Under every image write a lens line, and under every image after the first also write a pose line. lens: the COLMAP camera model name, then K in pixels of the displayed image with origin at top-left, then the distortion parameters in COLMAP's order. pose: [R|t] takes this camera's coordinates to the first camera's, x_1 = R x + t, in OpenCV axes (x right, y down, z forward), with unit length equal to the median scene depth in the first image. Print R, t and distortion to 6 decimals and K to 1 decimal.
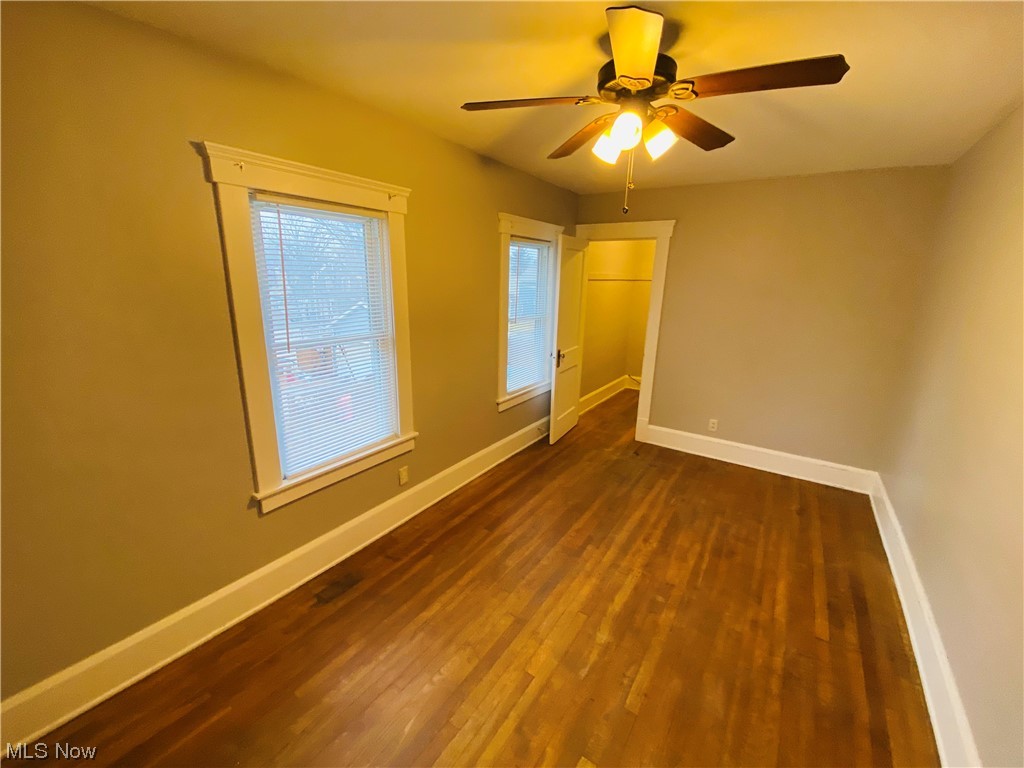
lens RADIAL K [[418.3, 0, 512.0], [0, 418.3, 384.0], [0, 0, 1]] dist [0.018038, -0.017024]
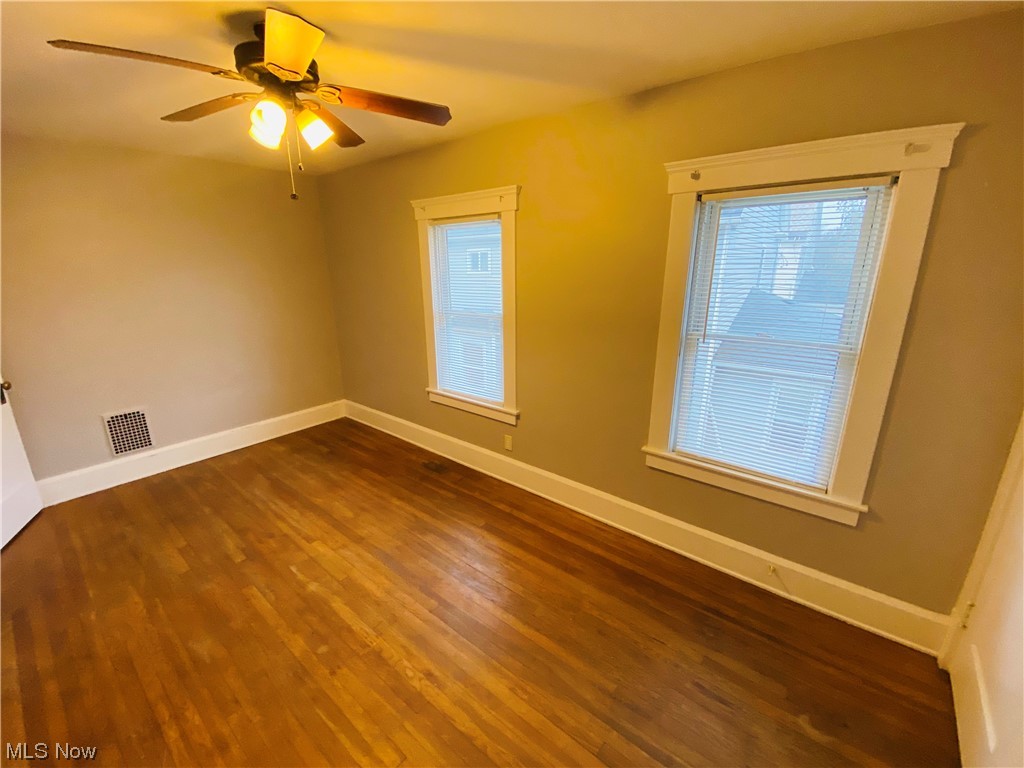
lens RADIAL K [[418.3, 0, 512.0], [0, 418.3, 384.0], [0, 0, 1]] dist [0.018038, -0.017024]
pose [[-0.092158, 0.257950, -0.961753, 0.995945], [-0.247044, 0.929742, 0.273037, -0.305663], [0.964612, 0.262758, -0.021958, 1.253279]]
